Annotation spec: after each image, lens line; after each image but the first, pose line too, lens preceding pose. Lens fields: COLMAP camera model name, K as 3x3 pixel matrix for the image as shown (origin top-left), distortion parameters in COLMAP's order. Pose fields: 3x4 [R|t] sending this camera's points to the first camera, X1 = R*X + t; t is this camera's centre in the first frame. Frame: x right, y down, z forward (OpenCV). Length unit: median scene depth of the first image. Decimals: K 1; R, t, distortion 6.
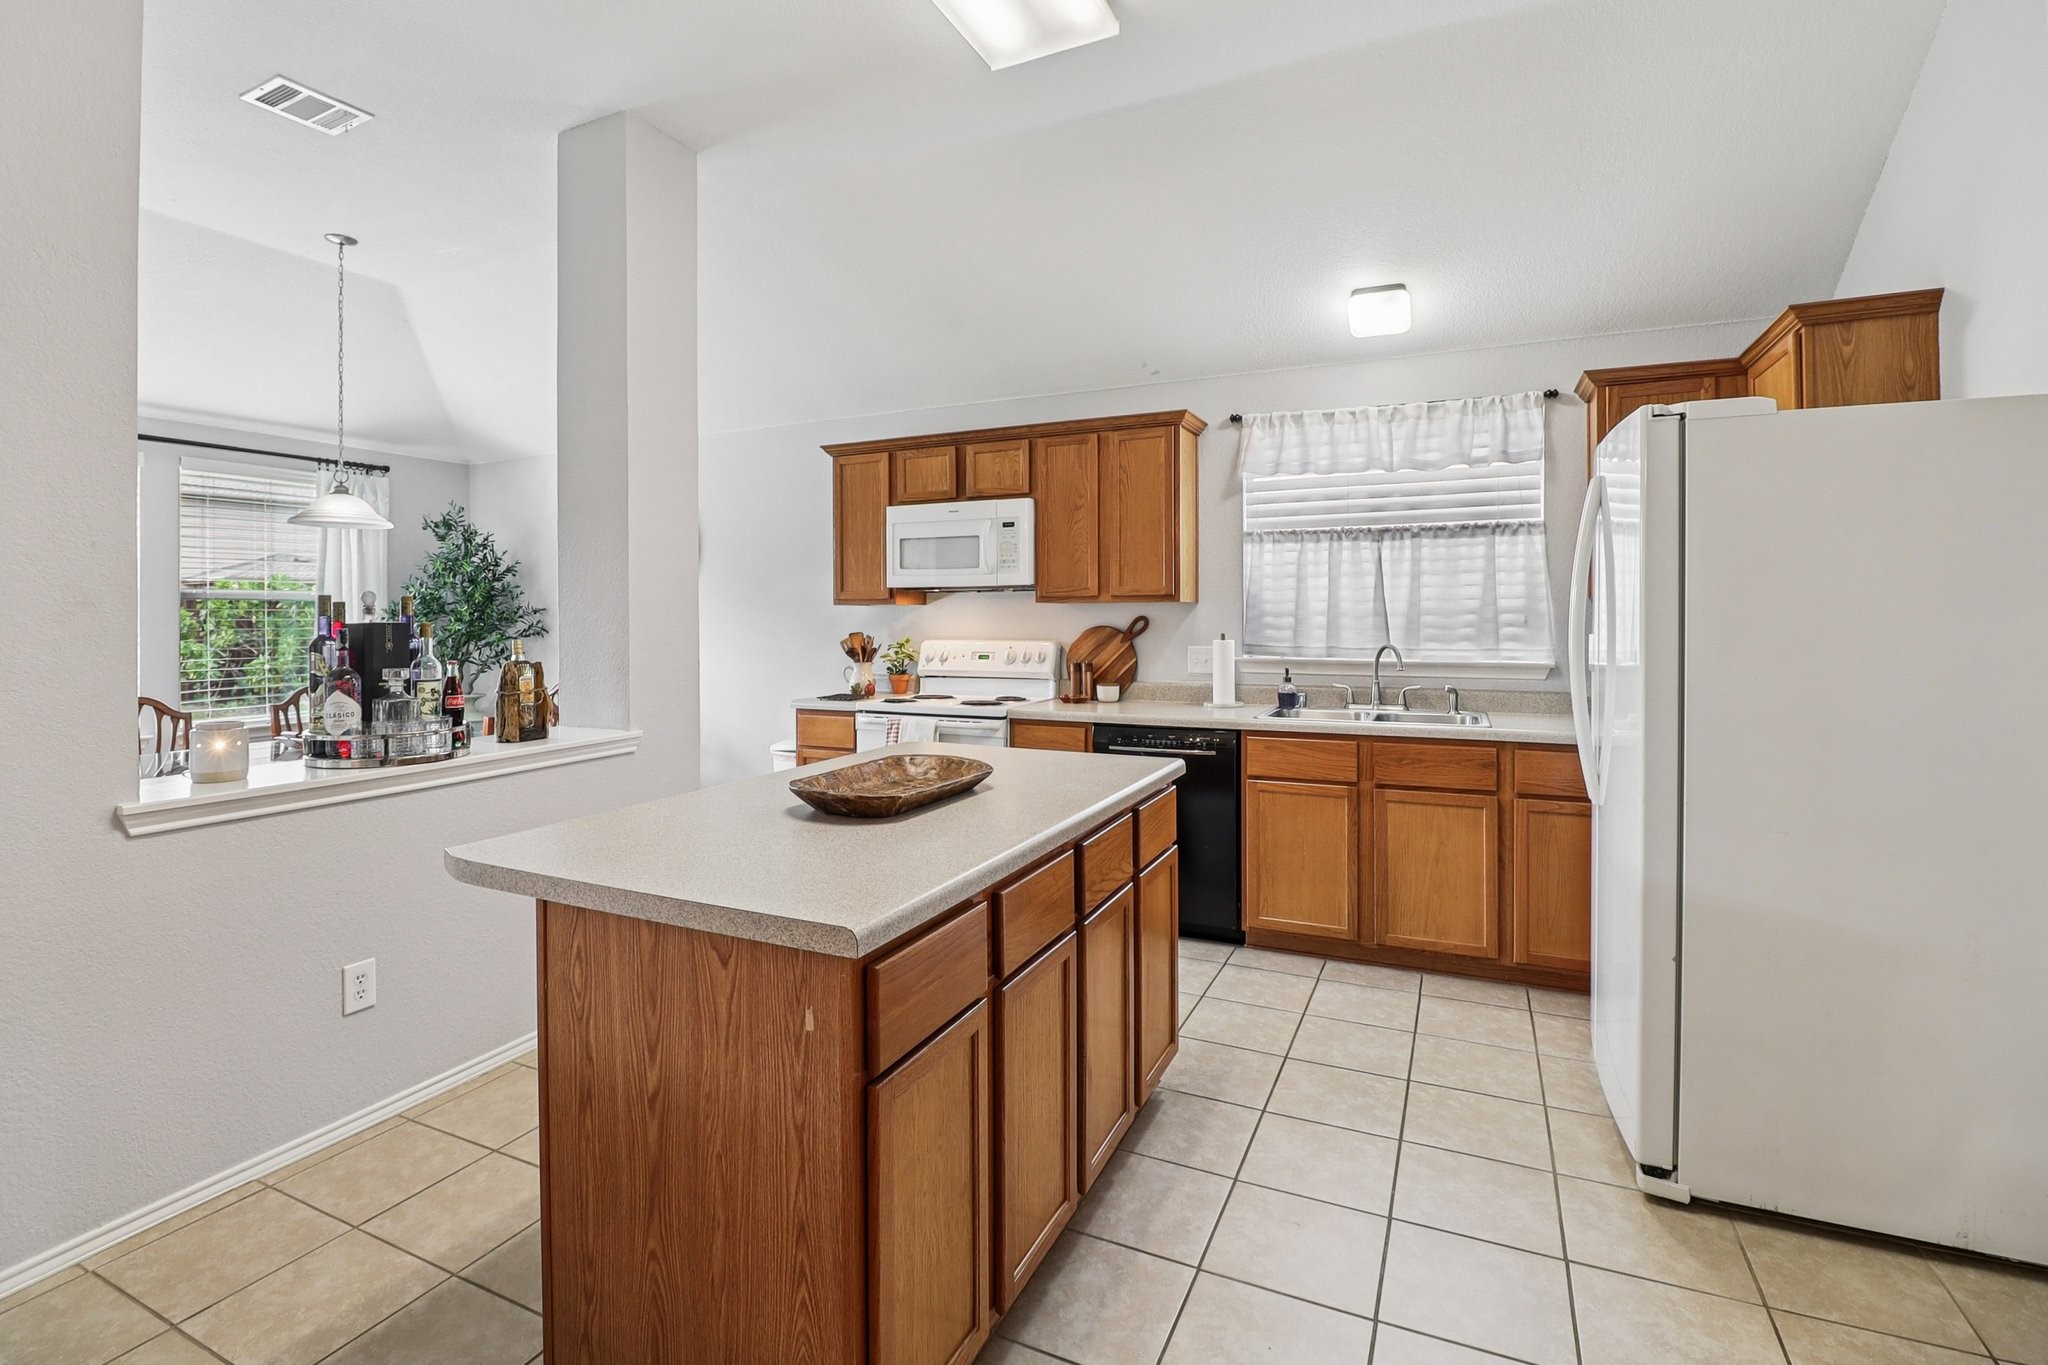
lens RADIAL K [[955.4, 0, 1011.4], [0, 955.4, 616.4], [0, 0, 1]] dist [-0.000846, -0.000237]
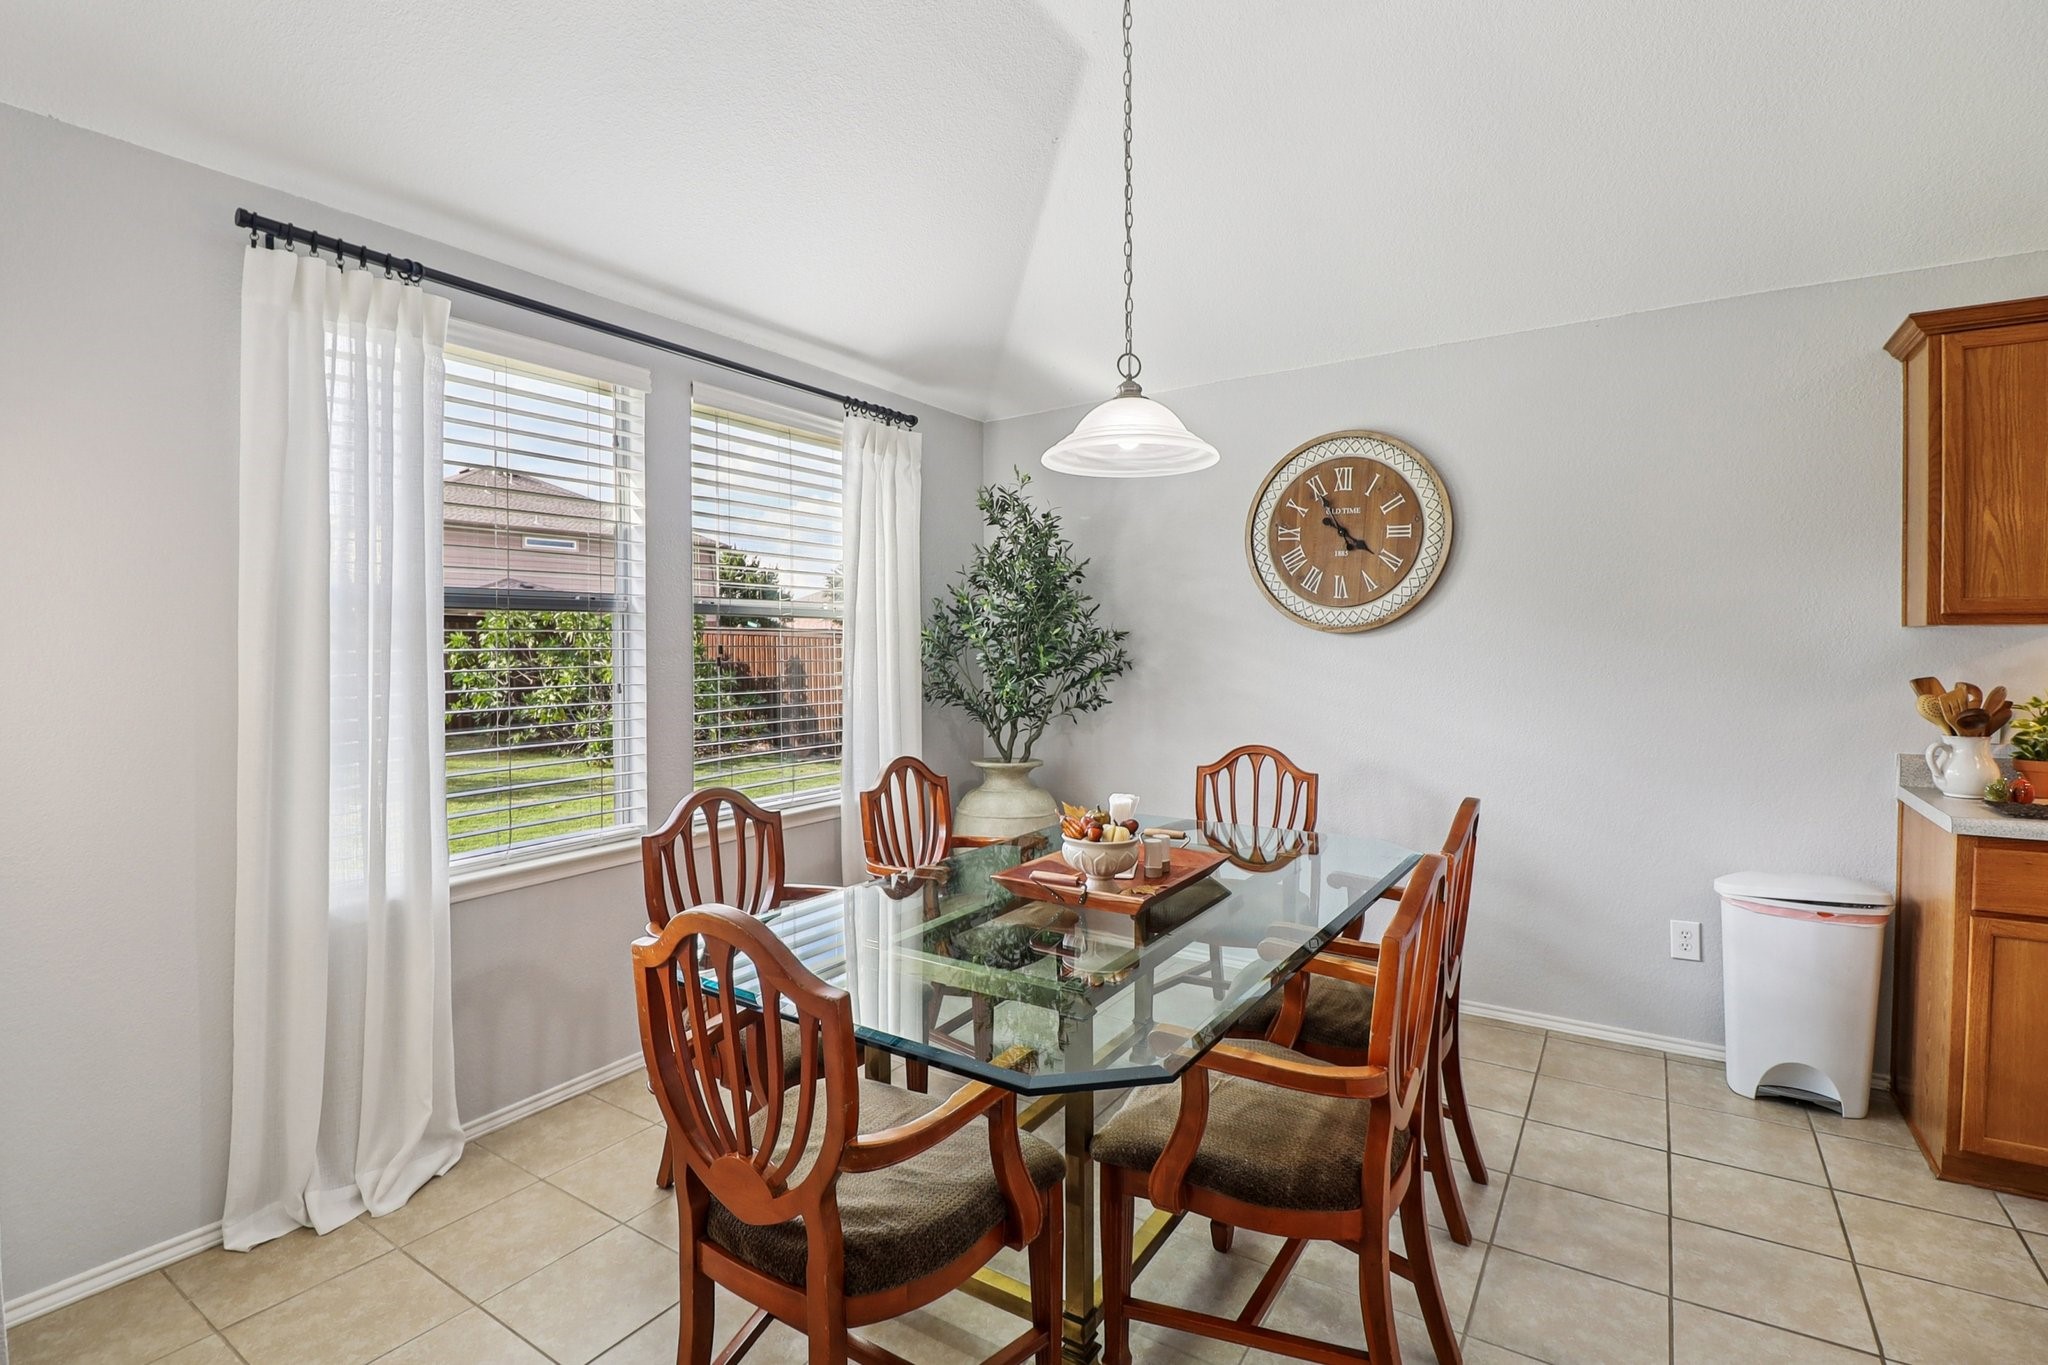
lens RADIAL K [[981.9, 0, 1018.7], [0, 981.9, 654.9], [0, 0, 1]] dist [0.001052, 0.000147]
pose [[0.990685, 0.006710, -0.136011, -0.488131], [-0.005848, 0.999960, 0.006732, 0.003044], [0.136051, -0.005874, 0.990684, 0.338571]]
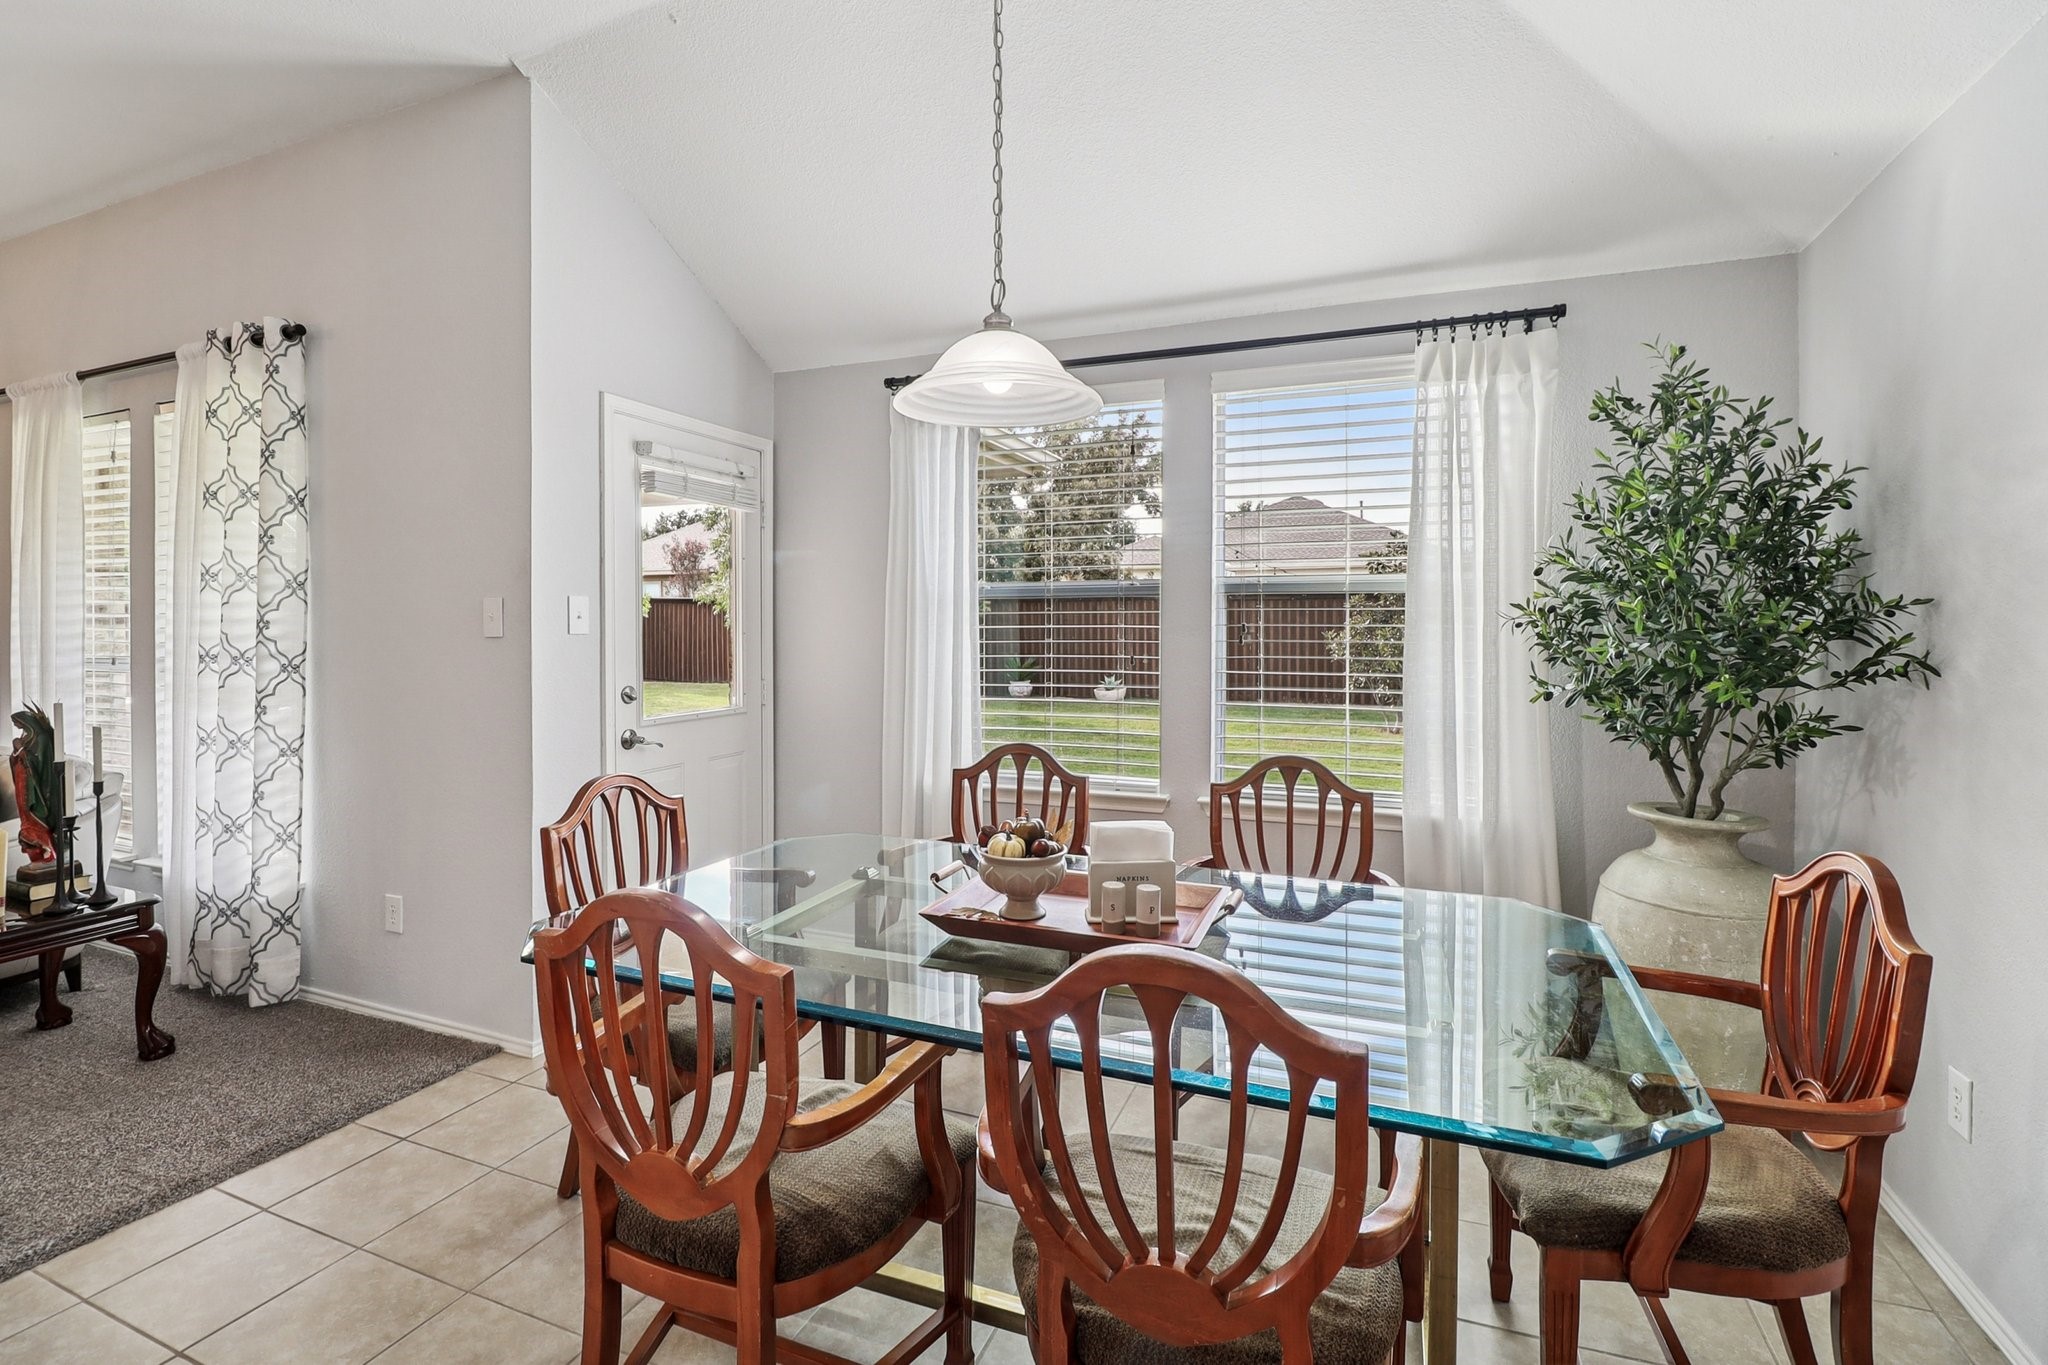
lens RADIAL K [[955.4, 0, 1011.4], [0, 955.4, 616.4], [0, 0, 1]] dist [-0.000846, -0.000237]
pose [[0.049512, 0.004239, -0.998765, -0.192295], [-0.006530, 0.999971, 0.003920, -0.002375], [0.998752, 0.006328, 0.049538, 0.703497]]
